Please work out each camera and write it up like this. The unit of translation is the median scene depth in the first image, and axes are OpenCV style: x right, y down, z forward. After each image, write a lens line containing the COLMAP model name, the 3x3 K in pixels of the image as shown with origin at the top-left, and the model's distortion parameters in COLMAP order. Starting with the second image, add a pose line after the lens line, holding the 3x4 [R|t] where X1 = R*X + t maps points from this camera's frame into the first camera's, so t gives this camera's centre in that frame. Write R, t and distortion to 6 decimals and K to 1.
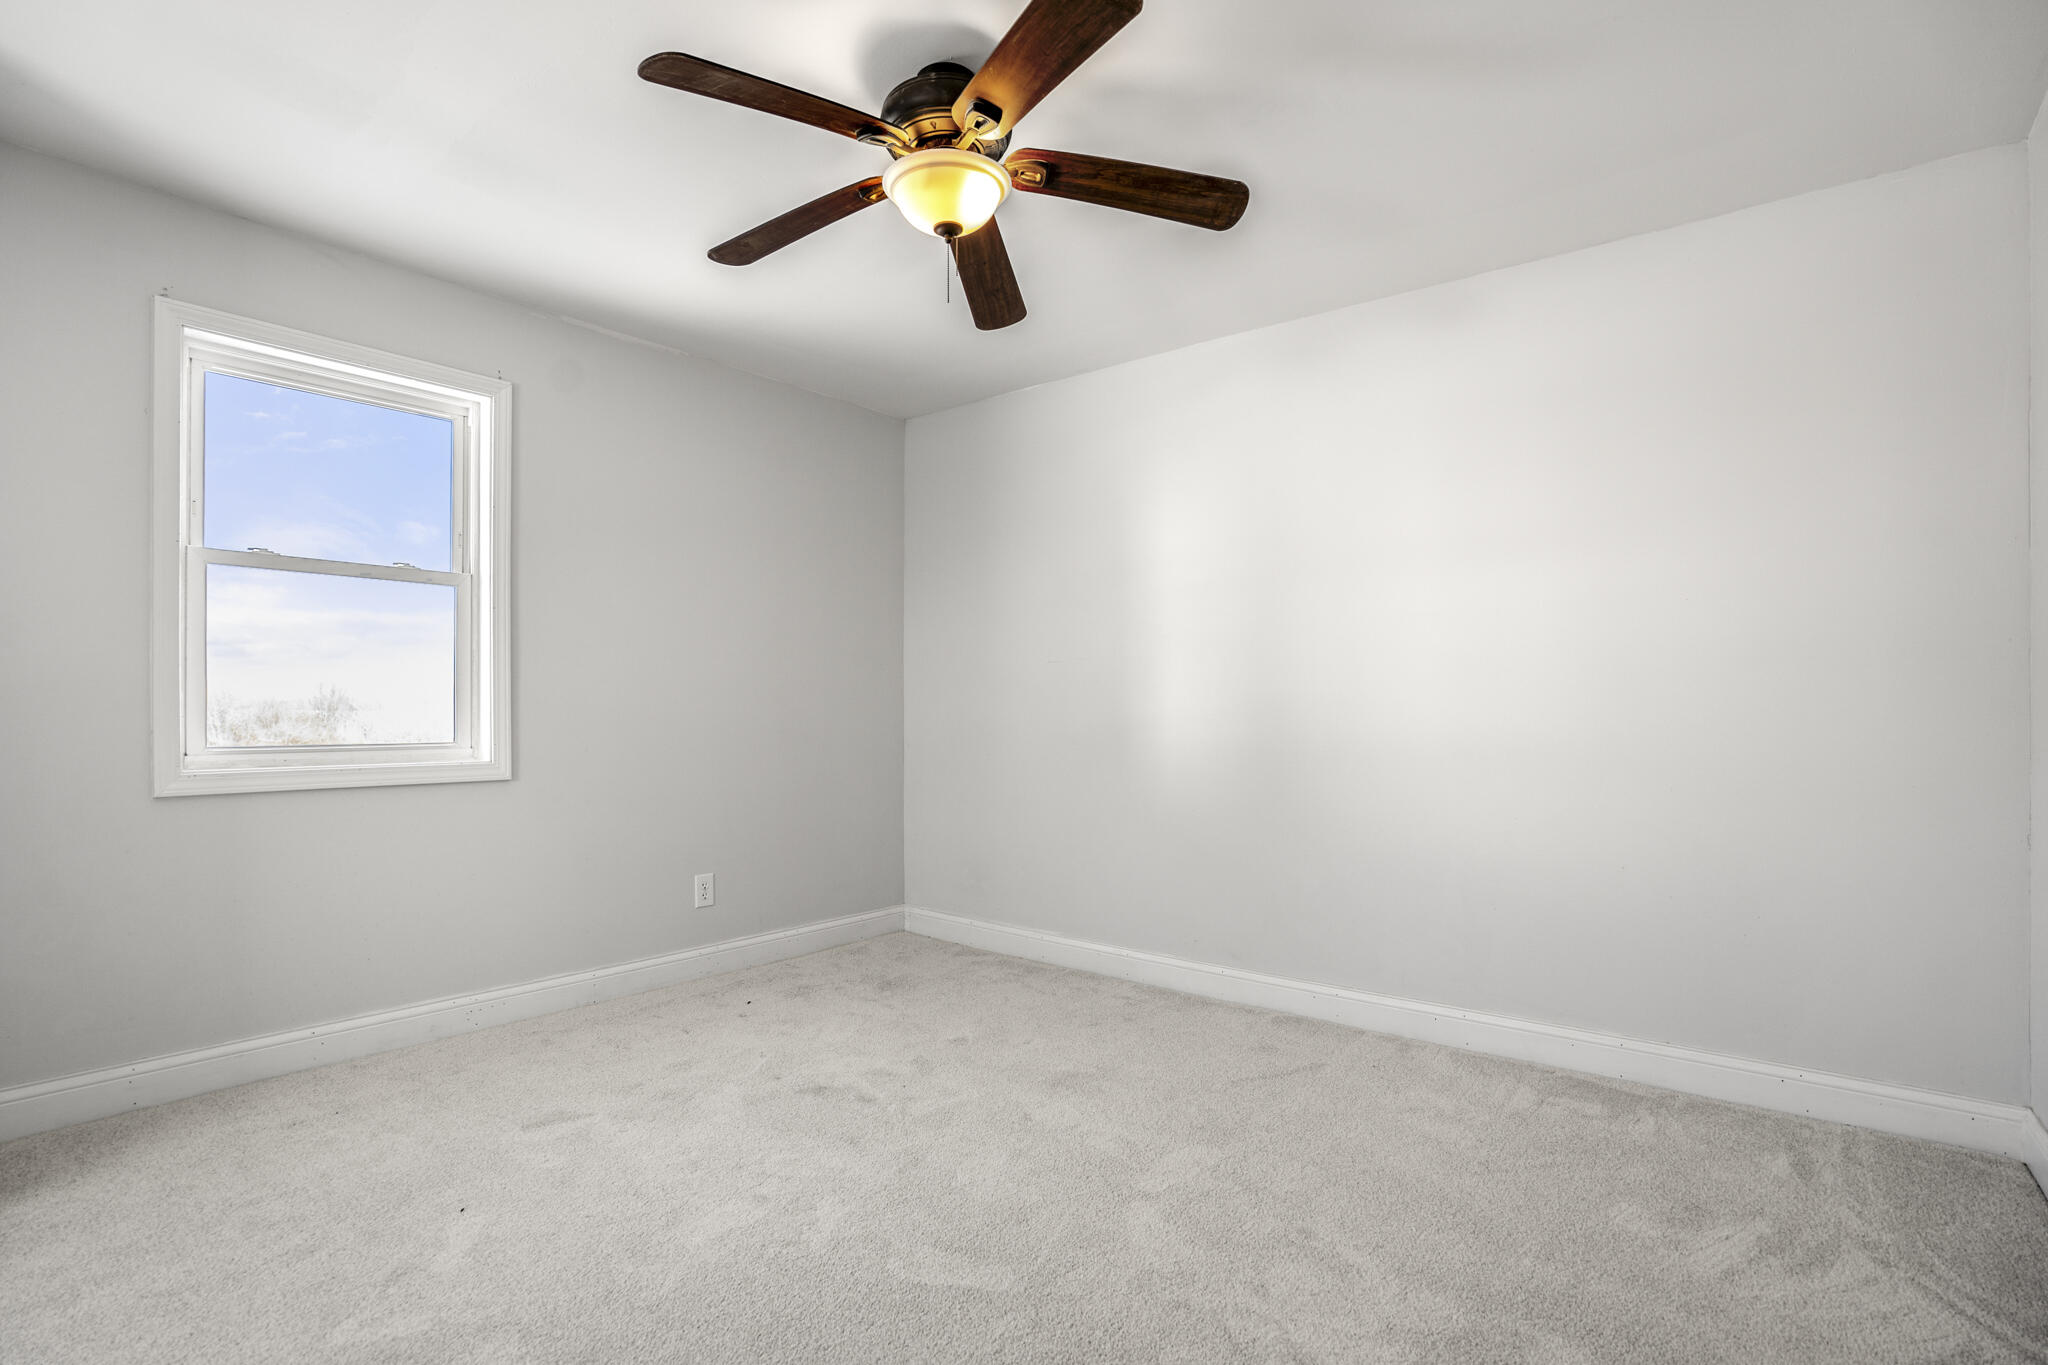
lens RADIAL K [[977.3, 0, 1013.5], [0, 977.3, 707.5], [0, 0, 1]] dist [-0.001295, 0.000299]
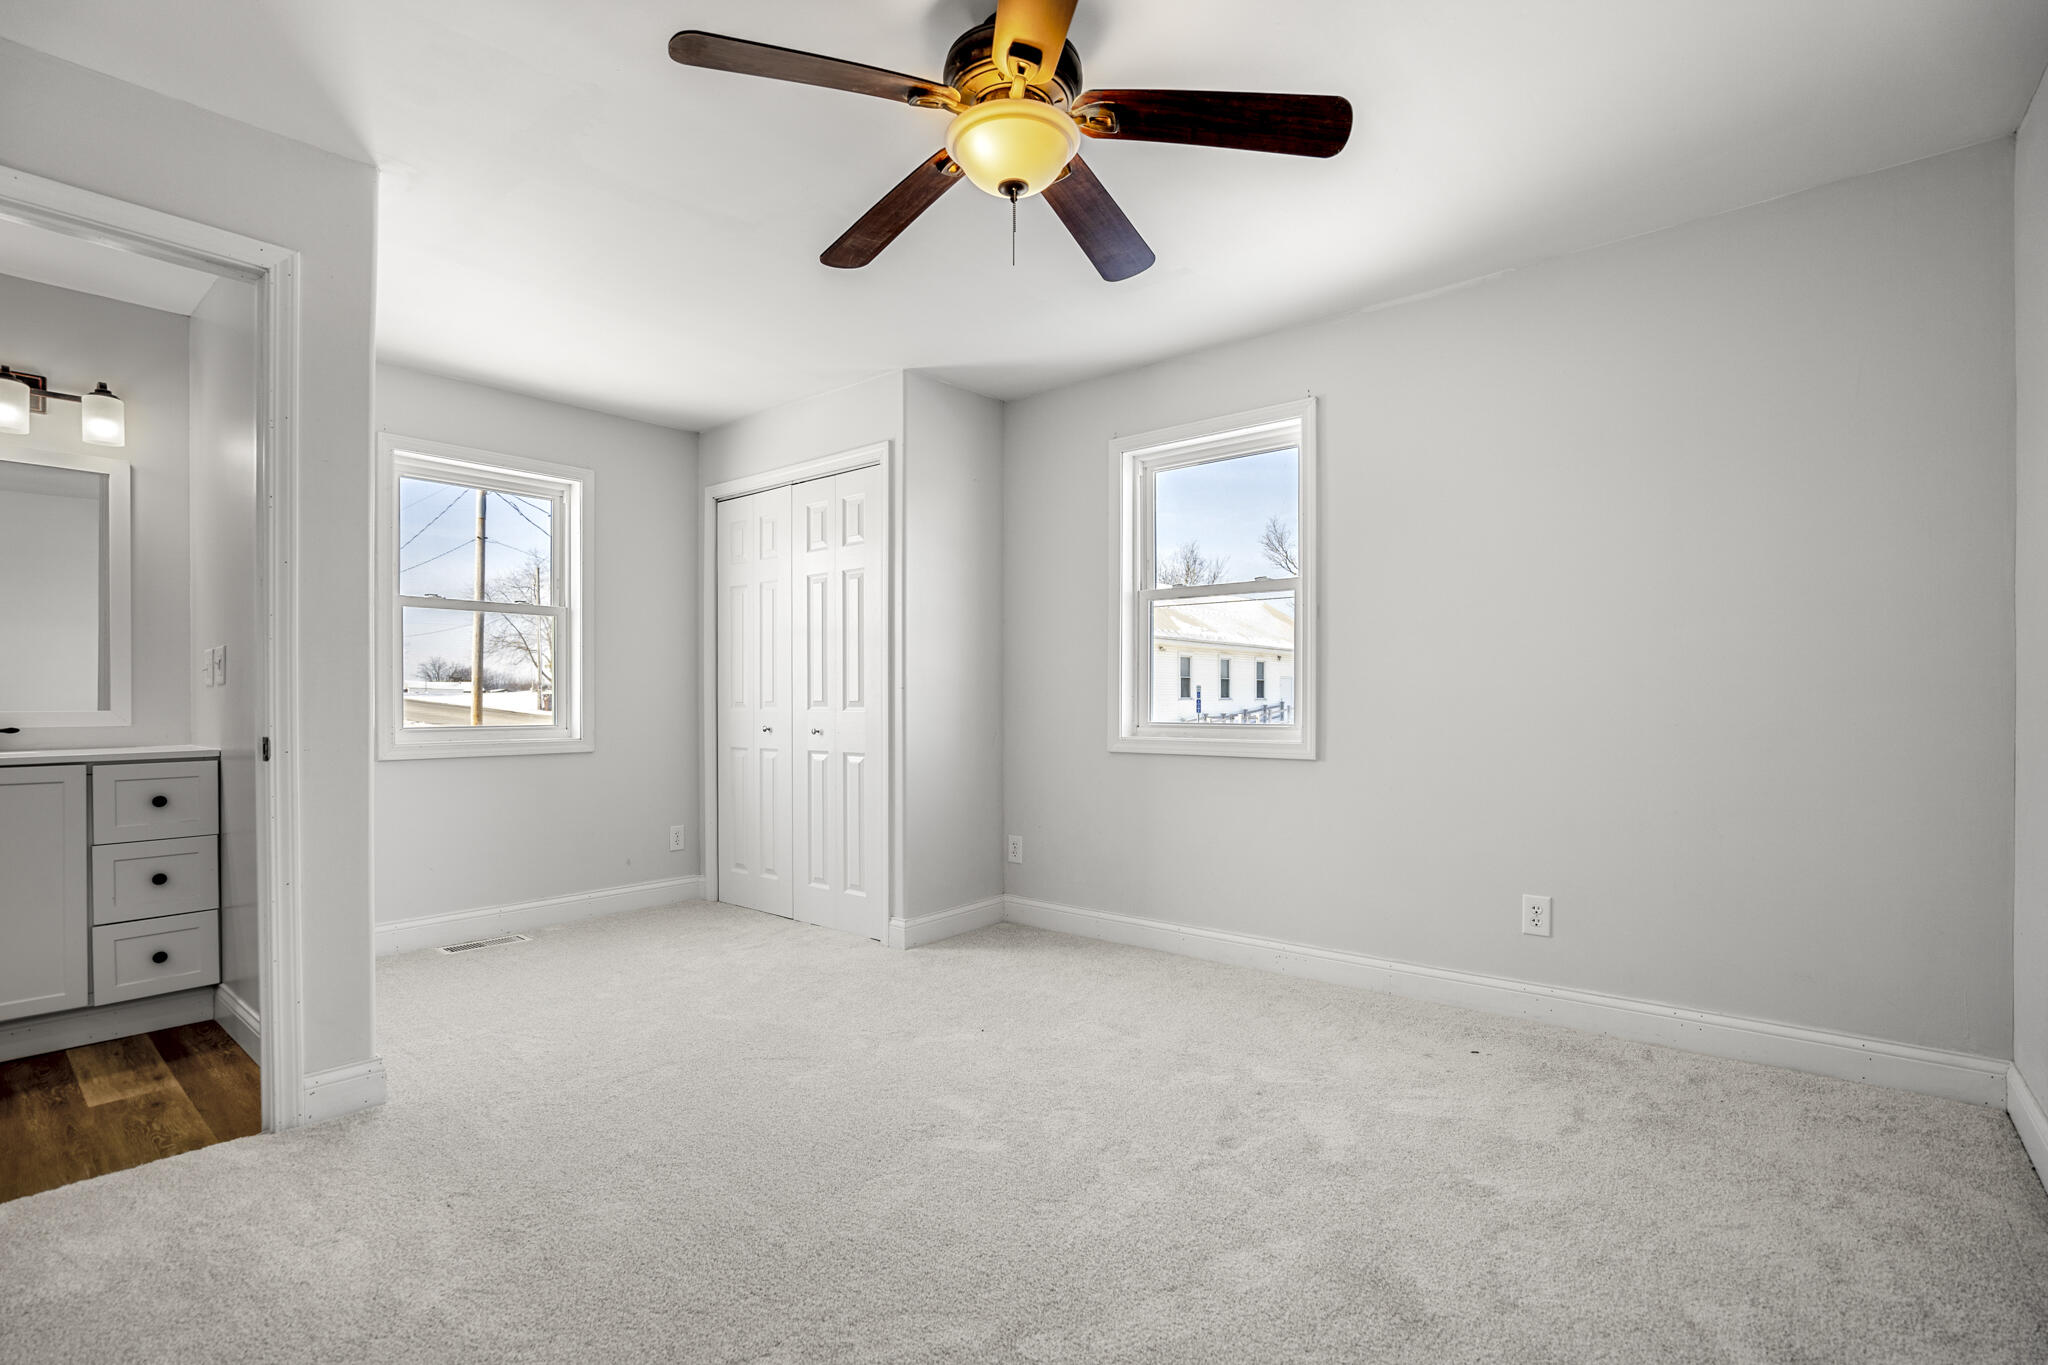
lens RADIAL K [[977.3, 0, 1013.5], [0, 977.3, 707.5], [0, 0, 1]] dist [-0.001295, 0.000299]
pose [[-0.003706, 0.005706, -0.999977, 0.585716], [0.009808, 0.999936, 0.005669, 0.005539], [0.999945, -0.009786, -0.003762, 0.664485]]
